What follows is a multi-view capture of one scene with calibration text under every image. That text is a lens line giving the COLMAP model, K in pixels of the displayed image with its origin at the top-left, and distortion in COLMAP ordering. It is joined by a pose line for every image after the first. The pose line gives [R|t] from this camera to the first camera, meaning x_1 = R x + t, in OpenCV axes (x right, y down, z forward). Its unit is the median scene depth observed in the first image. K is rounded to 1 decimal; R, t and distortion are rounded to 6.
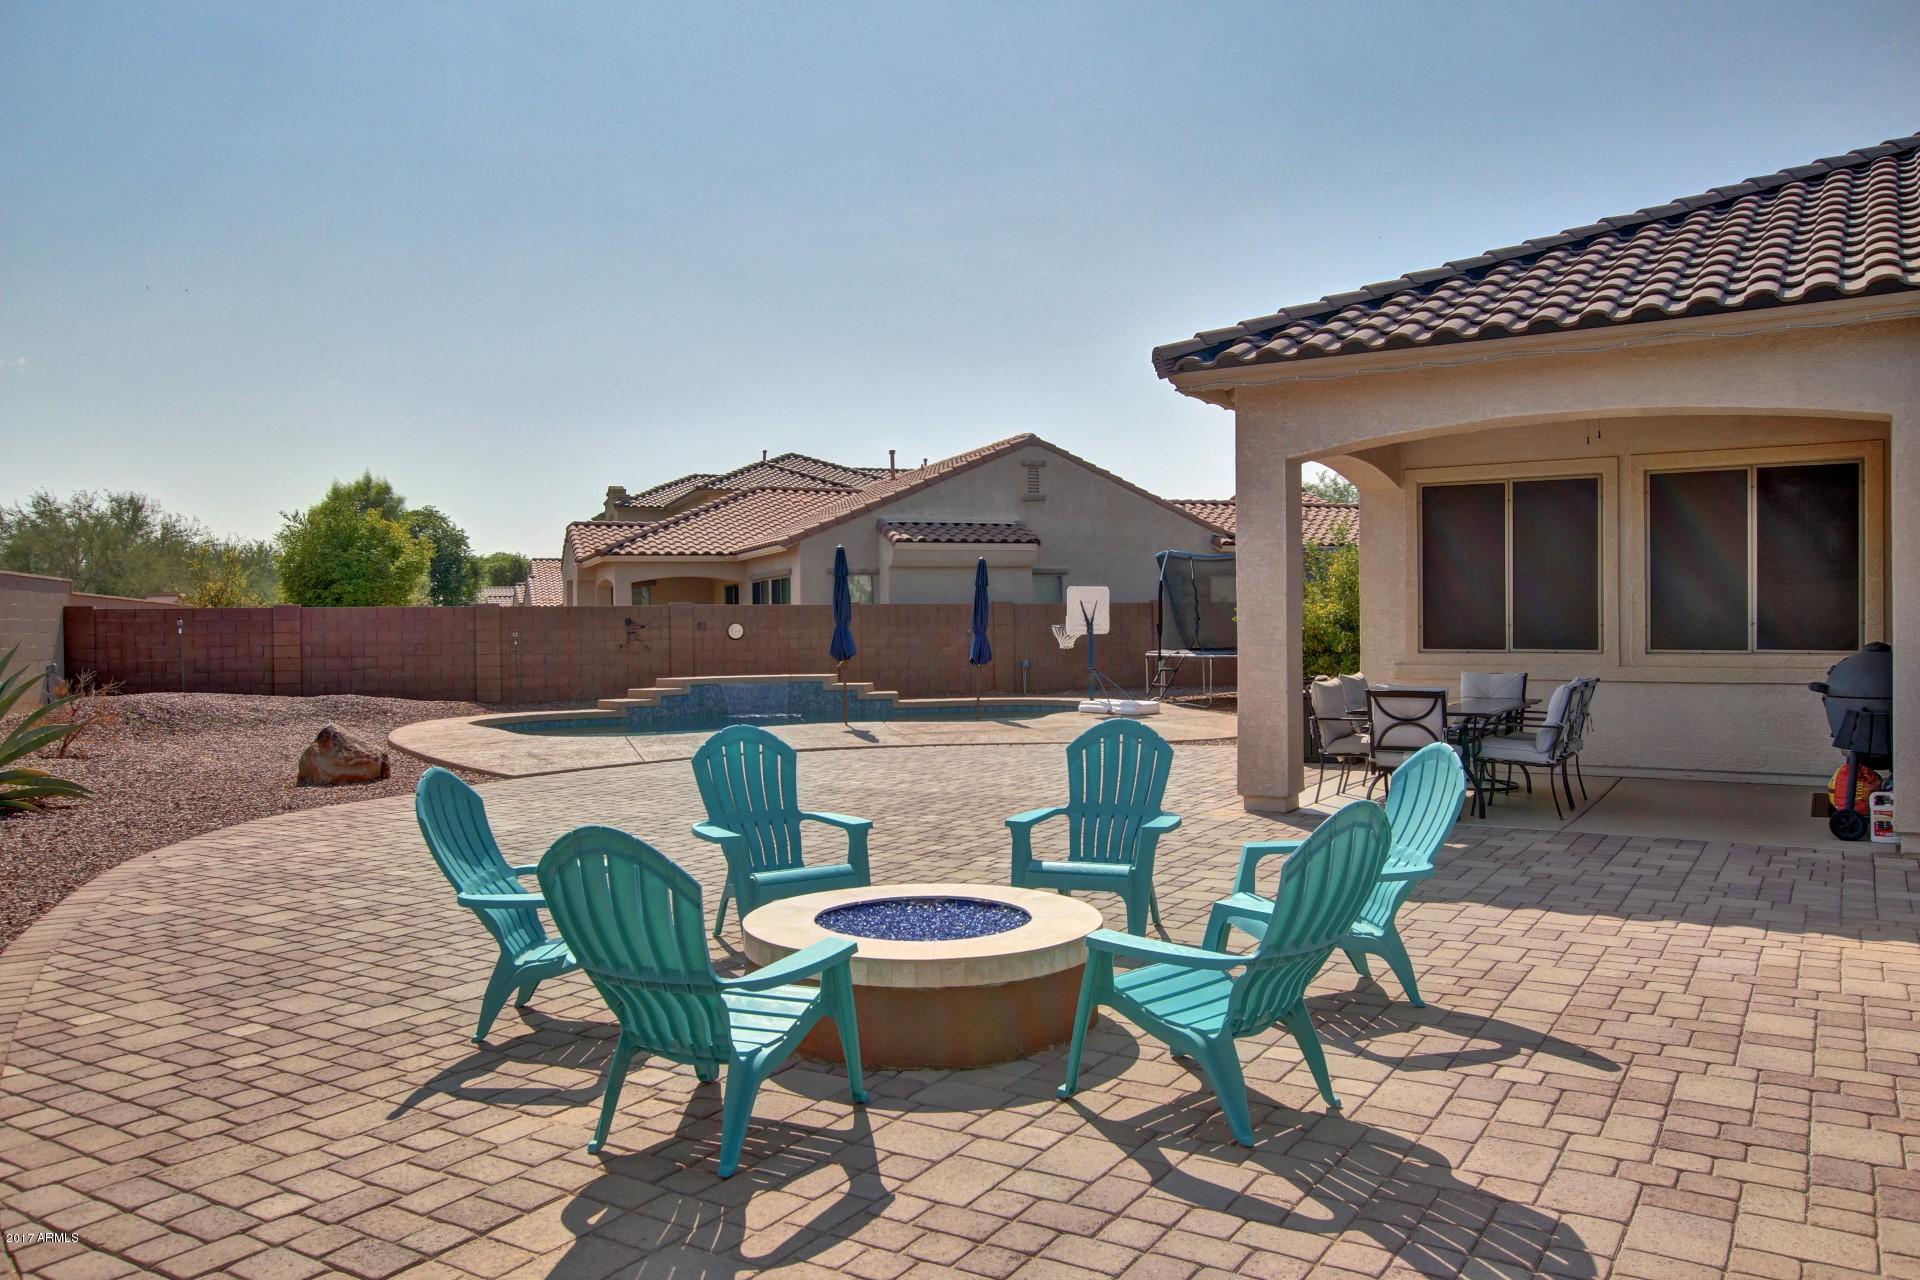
lens RADIAL K [[1418.7, 0, 956.3], [0, 1418.7, 635.9], [0, 0, 1]] dist [0.024661, -0.004097]
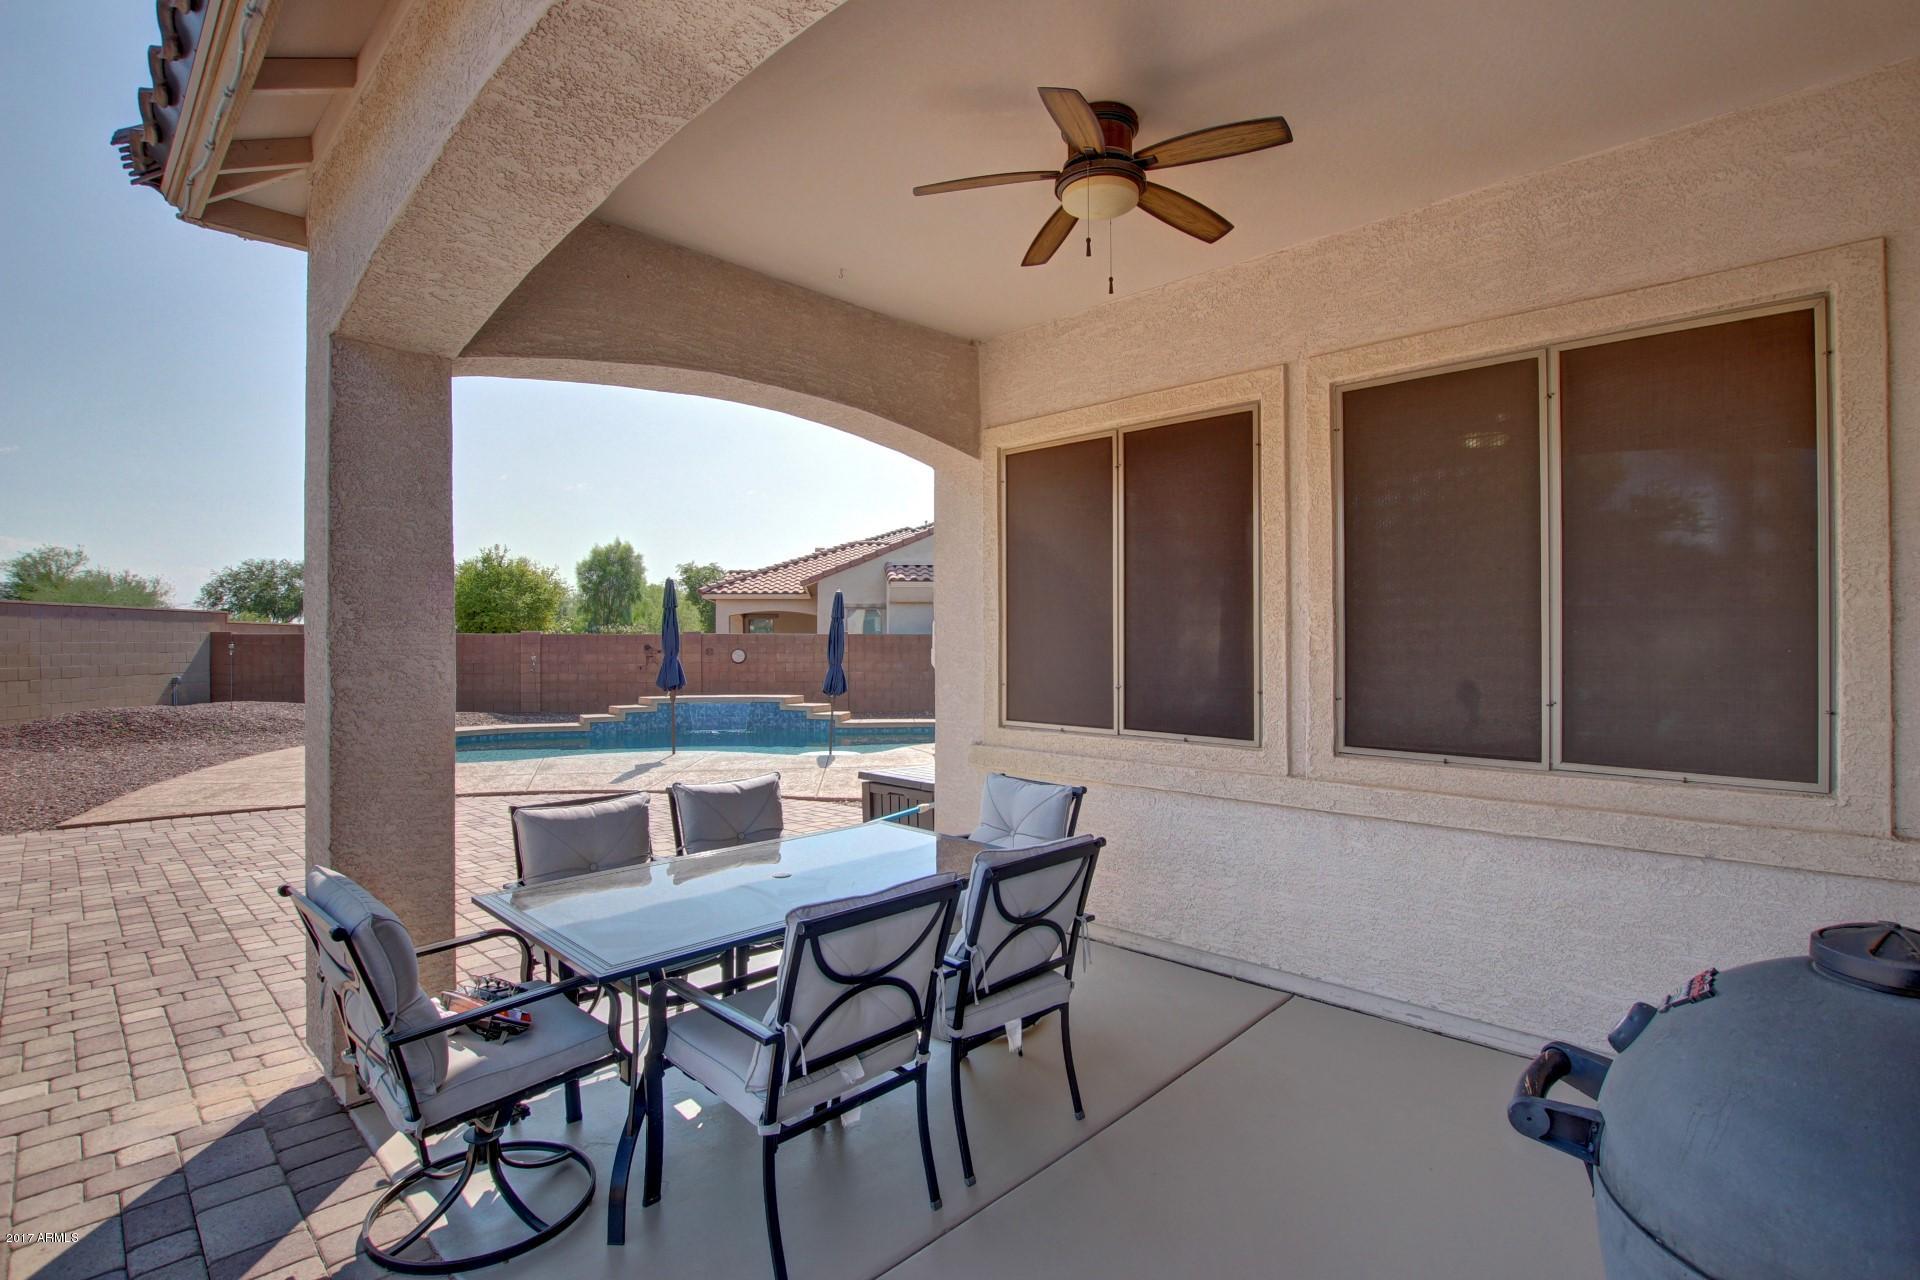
lens RADIAL K [[918.1, 0, 963.1], [0, 918.1, 638.6], [0, 0, 1]] dist [-0.018981, 0.000581]
pose [[0.977270, 0.009125, -0.211802, 0.196430], [-0.012303, 0.999831, -0.013690, -0.010168], [0.211641, 0.015984, 0.977217, 0.306627]]
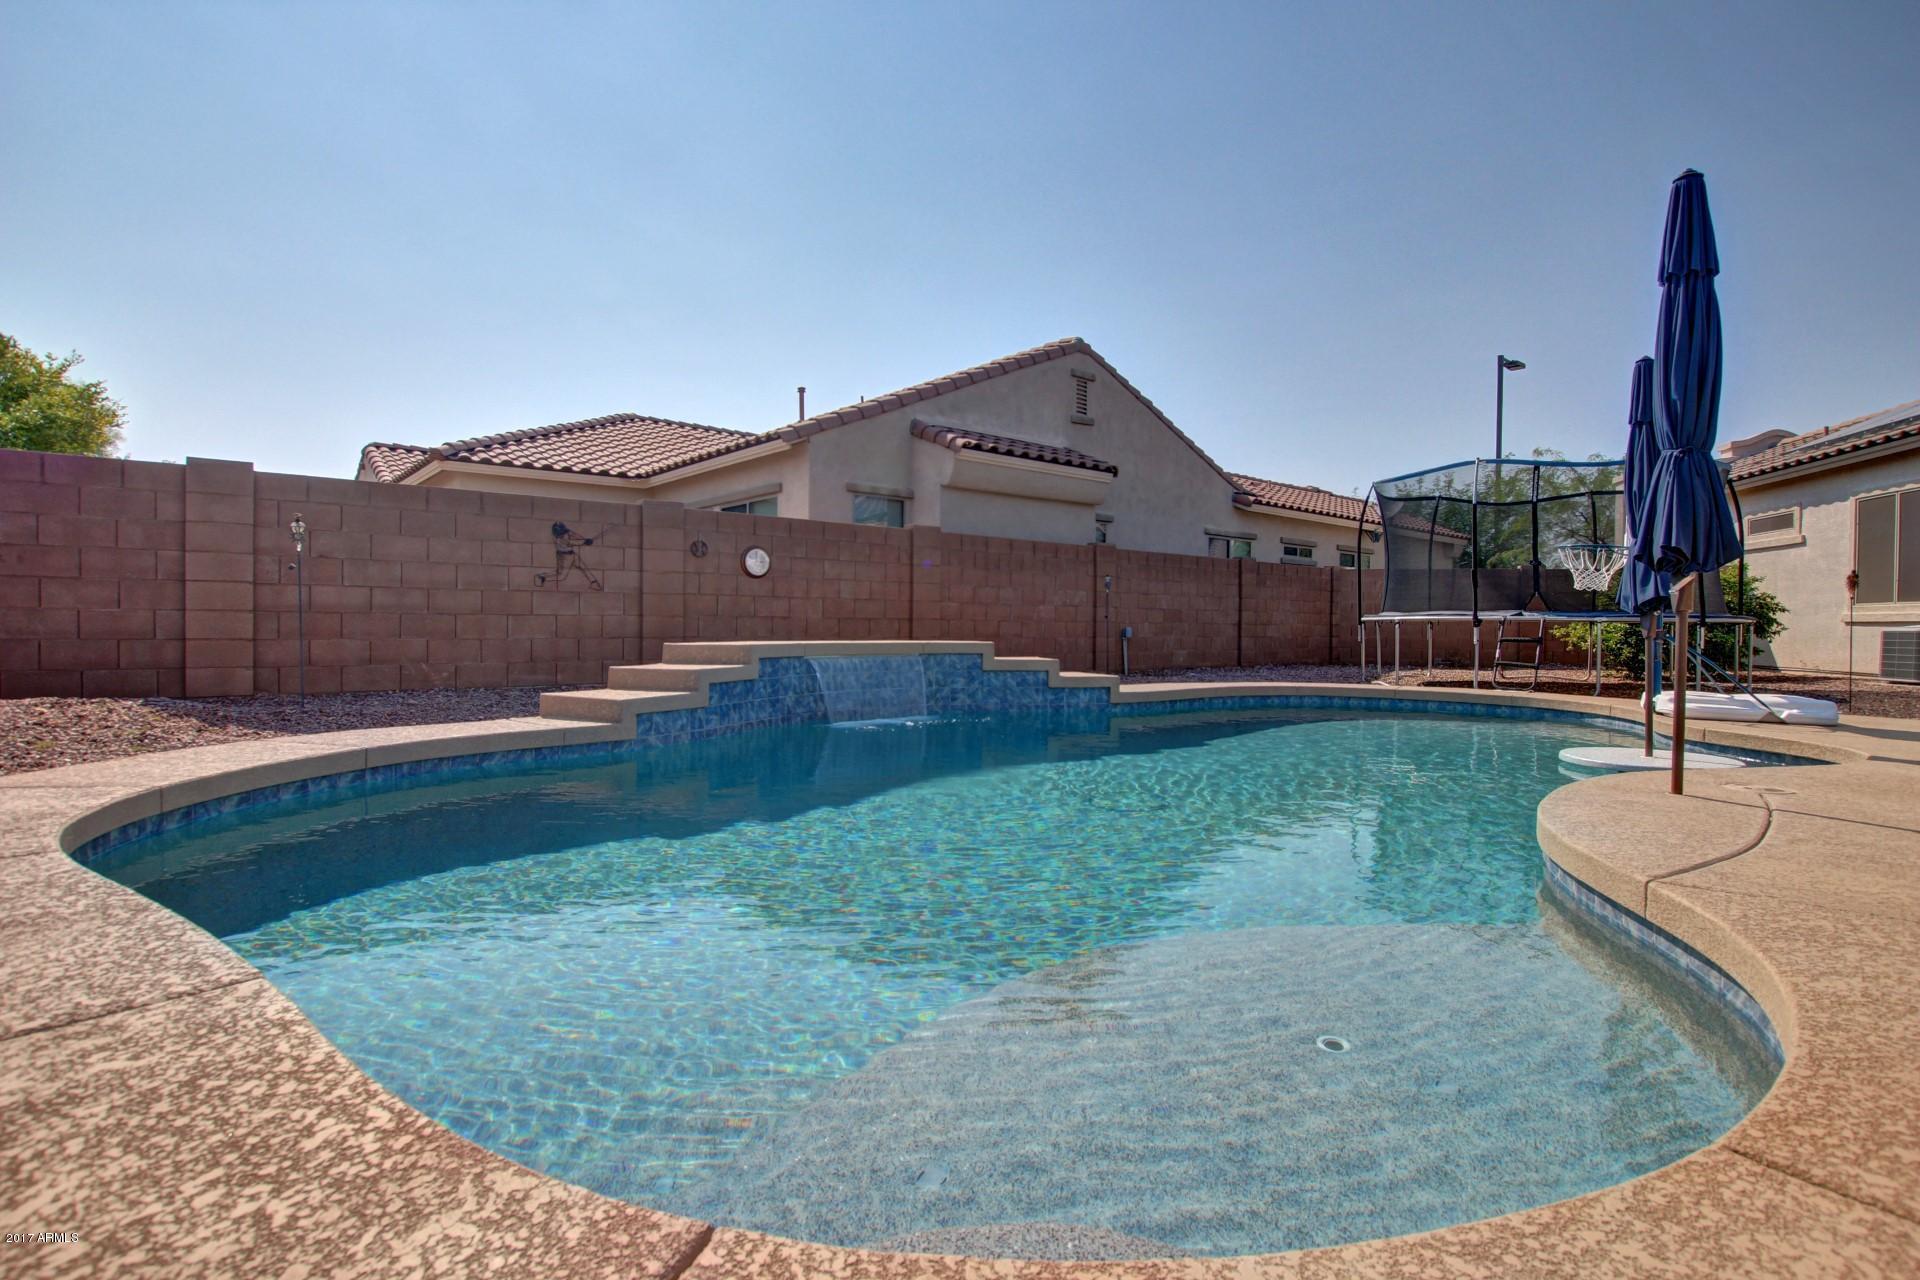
lens RADIAL K [[918.1, 0, 957.0], [0, 918.1, 634.0], [0, 0, 1]] dist [-0.018981, 0.000581]
pose [[0.940142, 0.017470, 0.340335, -0.211998], [-0.018614, 0.999827, 0.000095, 0.024149], [-0.340275, -0.006424, 0.940304, 0.663721]]
